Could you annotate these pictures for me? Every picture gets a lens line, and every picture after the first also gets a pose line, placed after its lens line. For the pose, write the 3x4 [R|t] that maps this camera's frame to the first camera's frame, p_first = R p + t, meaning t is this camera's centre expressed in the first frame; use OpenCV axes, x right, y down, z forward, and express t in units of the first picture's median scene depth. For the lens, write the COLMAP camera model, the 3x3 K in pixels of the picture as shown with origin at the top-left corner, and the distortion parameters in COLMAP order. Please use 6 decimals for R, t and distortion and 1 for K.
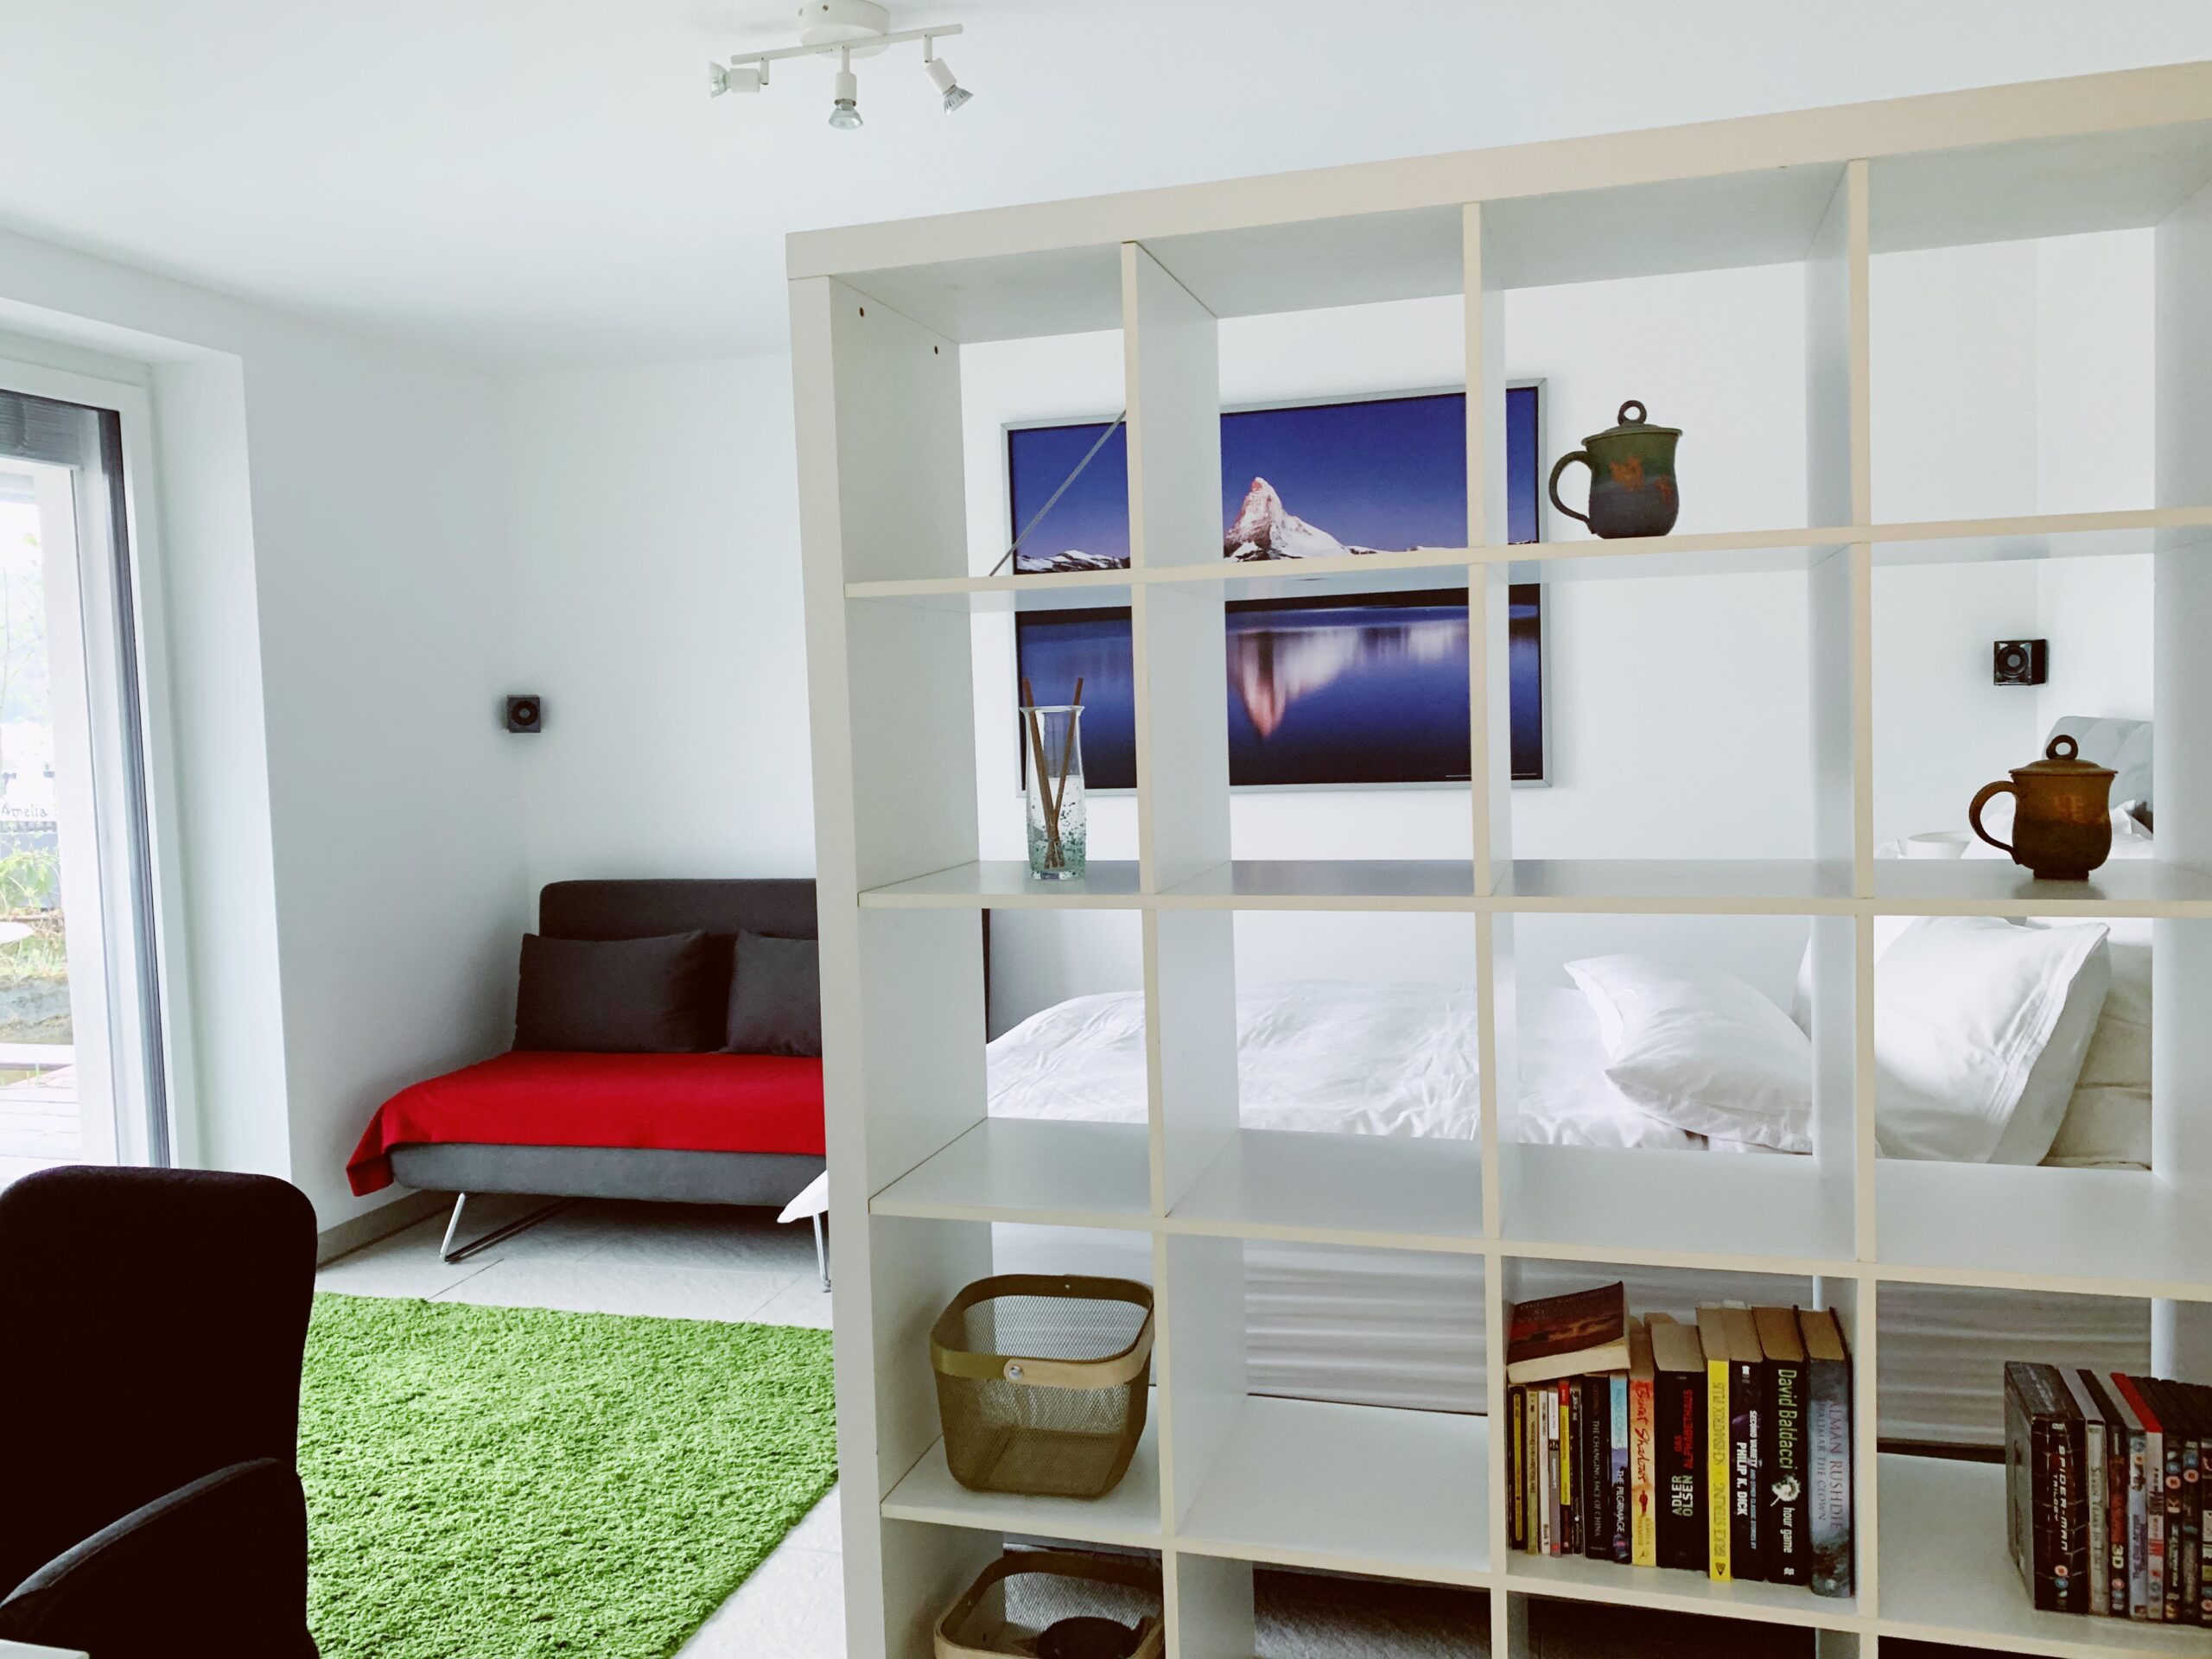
lens RADIAL K [[1677.1, 0, 1107.5], [0, 1677.1, 824.2], [0, 0, 1]] dist [0.033528, -0.046000]
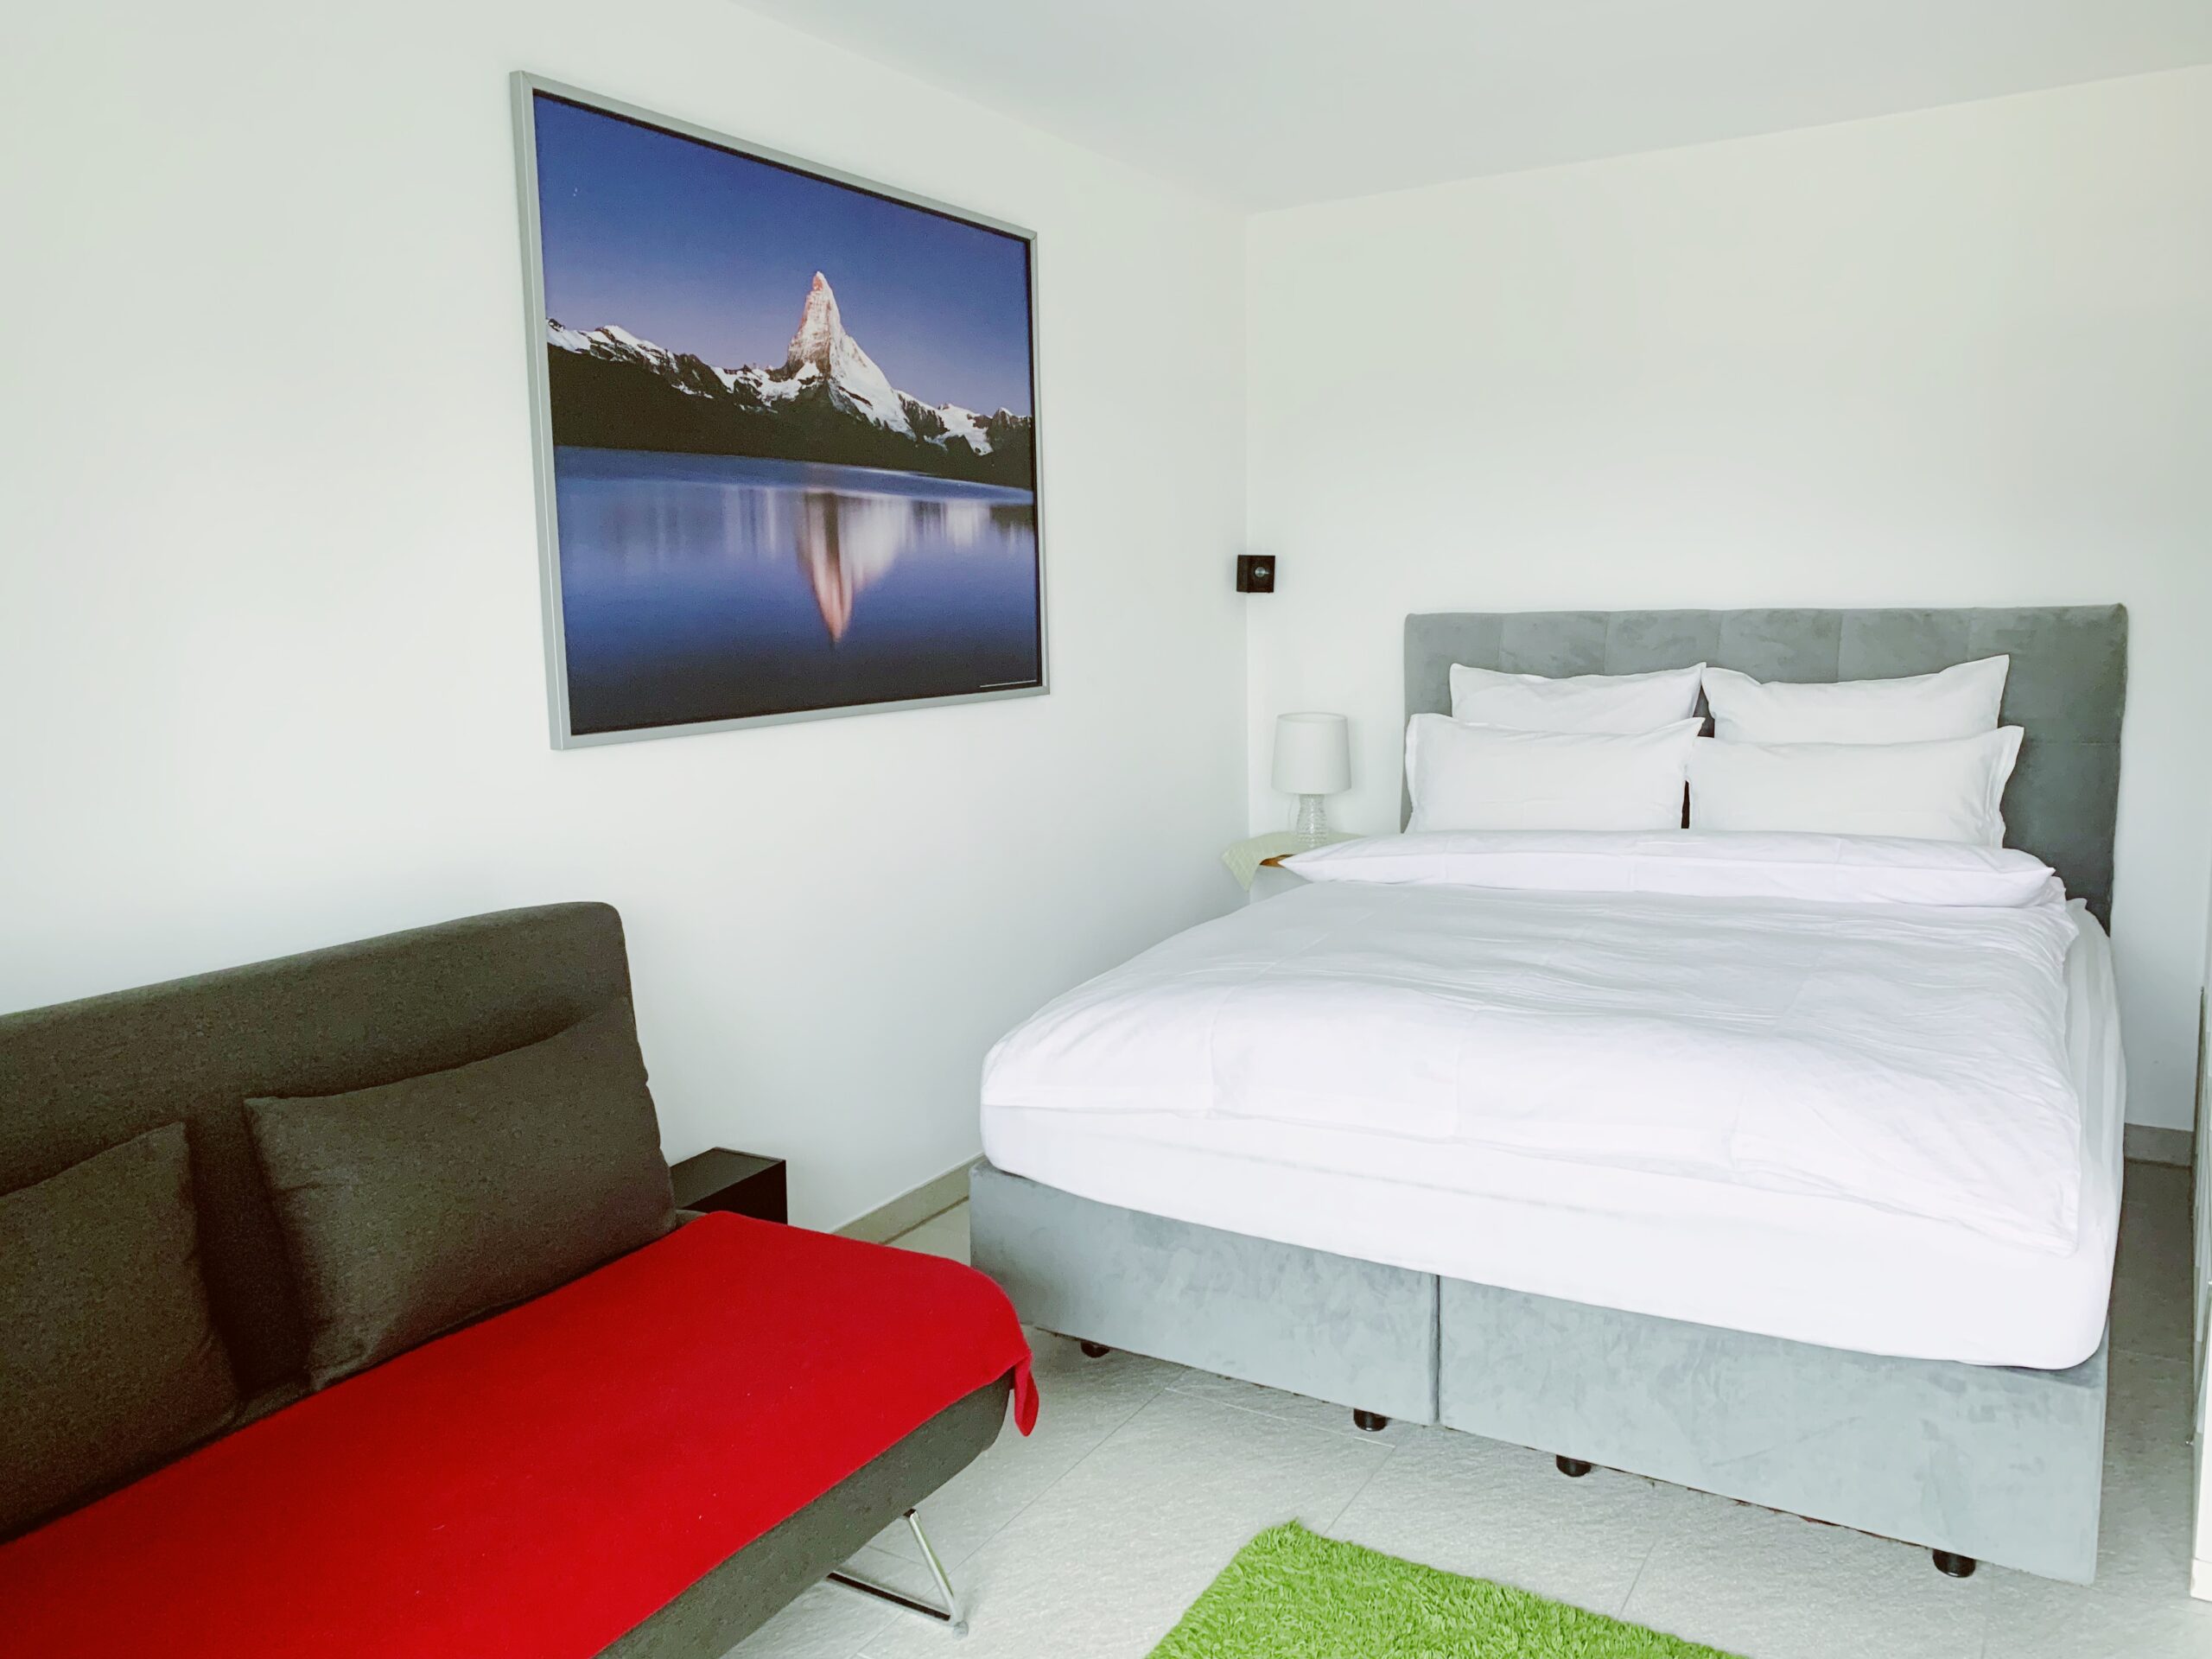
lens RADIAL K [[1677.1, 0, 1110.4], [0, 1677.1, 830.7], [0, 0, 1]] dist [0.033528, -0.046000]
pose [[0.238620, -0.109396, 0.964932, -0.590623], [0.079446, 0.992503, 0.092876, -0.028819], [-0.967858, 0.054498, 0.245522, 0.719156]]
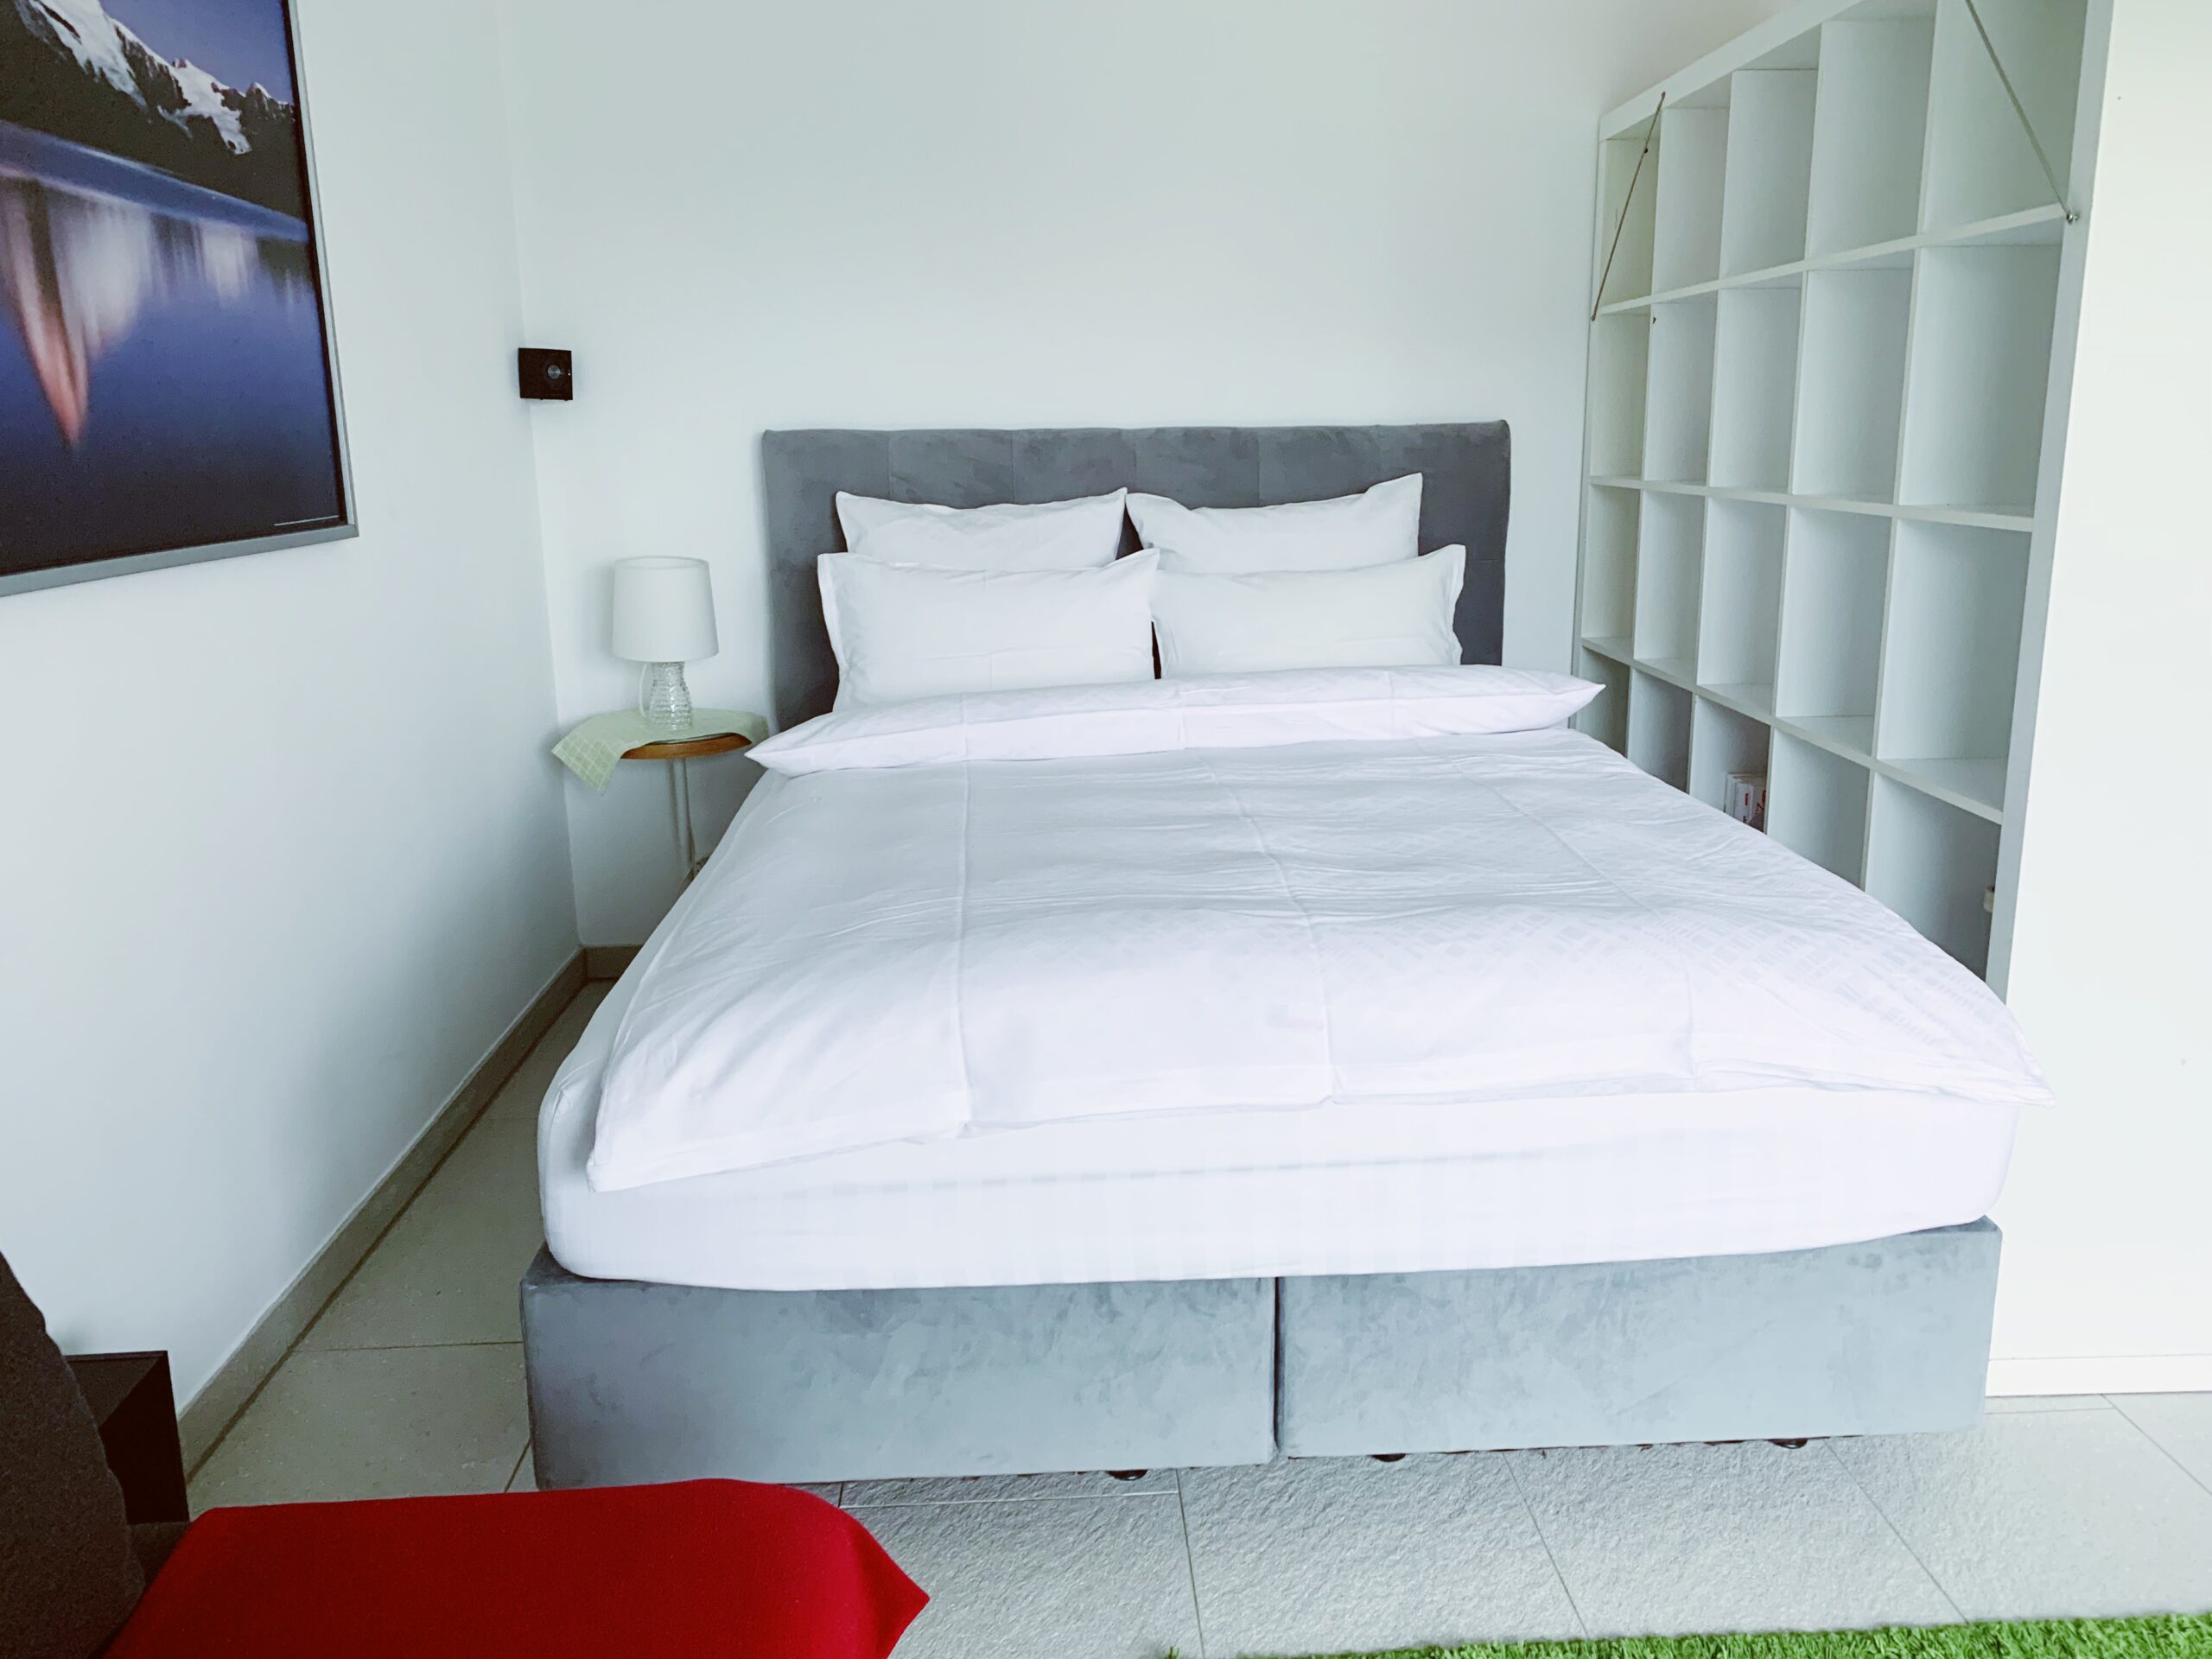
lens RADIAL K [[1677.1, 0, 1136.6], [0, 1677.1, 818.9], [0, 0, 1]] dist [0.033528, -0.046000]
pose [[-0.344531, -0.178653, 0.921619, -0.404205], [0.086266, 0.971546, 0.220580, -0.031573], [-0.934803, 0.155501, -0.319316, 0.909755]]
